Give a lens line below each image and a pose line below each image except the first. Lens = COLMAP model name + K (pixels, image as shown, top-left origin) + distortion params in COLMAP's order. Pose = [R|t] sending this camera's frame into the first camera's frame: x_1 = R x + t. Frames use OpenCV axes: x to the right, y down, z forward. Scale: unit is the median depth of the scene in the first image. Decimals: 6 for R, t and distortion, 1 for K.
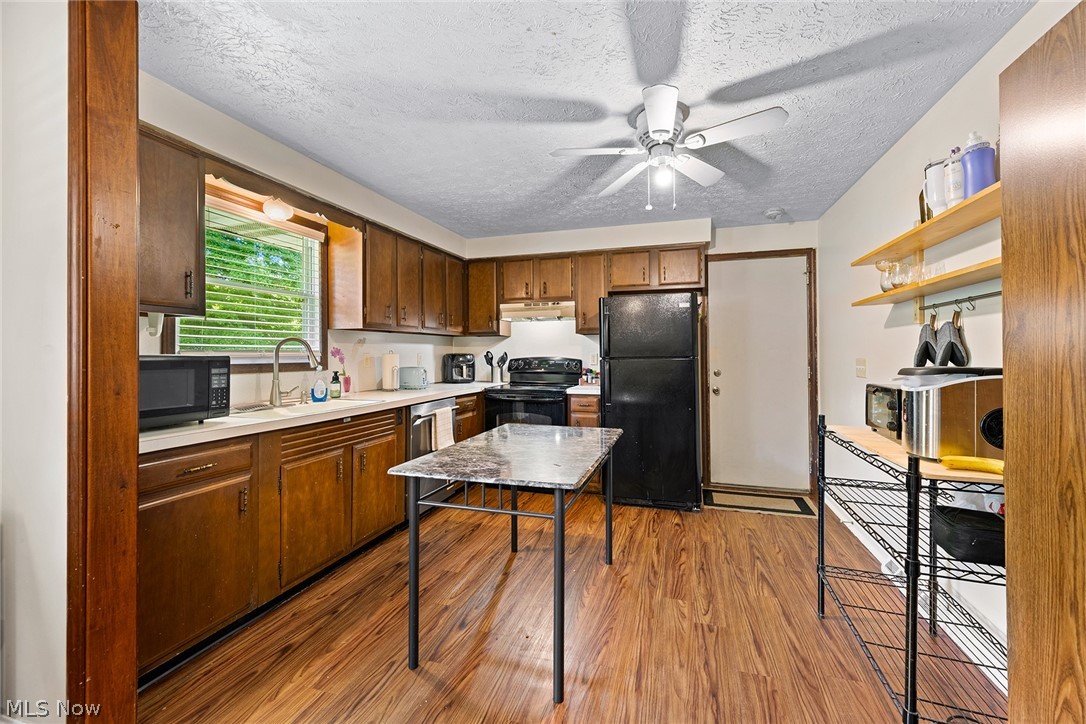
lens RADIAL K [[442.2, 0, 555.2], [0, 442.2, 351.7], [0, 0, 1]] dist [0.012787, 0.000055]
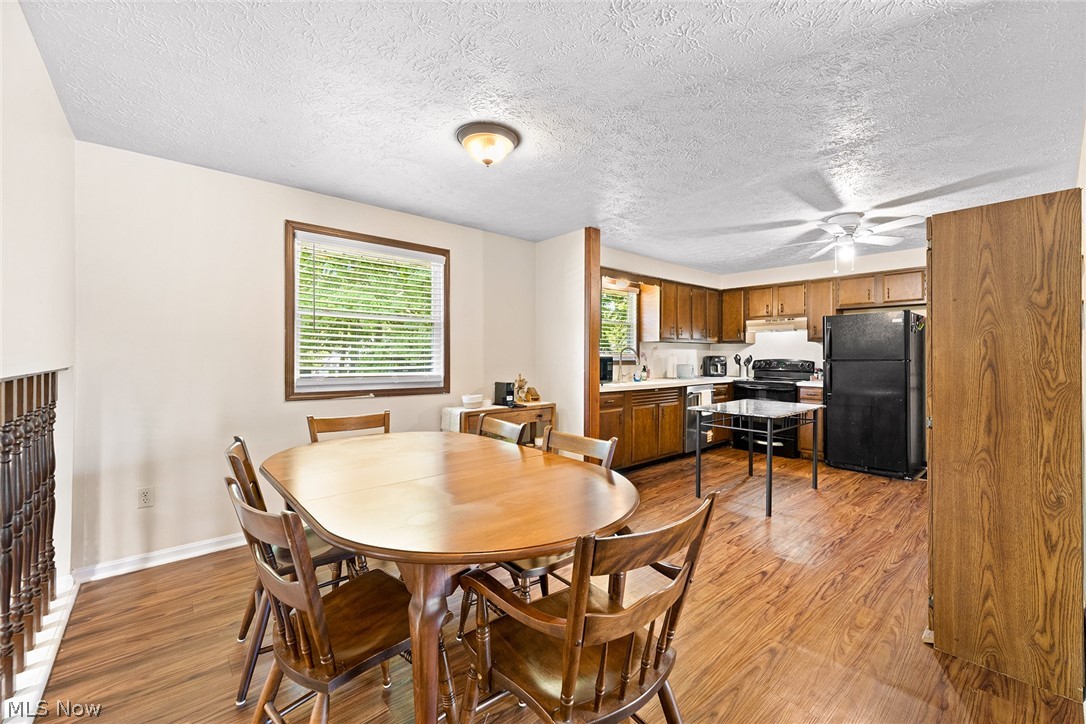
lens RADIAL K [[443.8, 0, 550.3], [0, 443.8, 358.9], [0, 0, 1]] dist [0.000747, -0.000040]
pose [[0.847796, 0.011369, -0.530201, 0.114535], [-0.004214, 0.999883, 0.014702, -0.005975], [0.530307, -0.010230, 0.847744, -0.620685]]
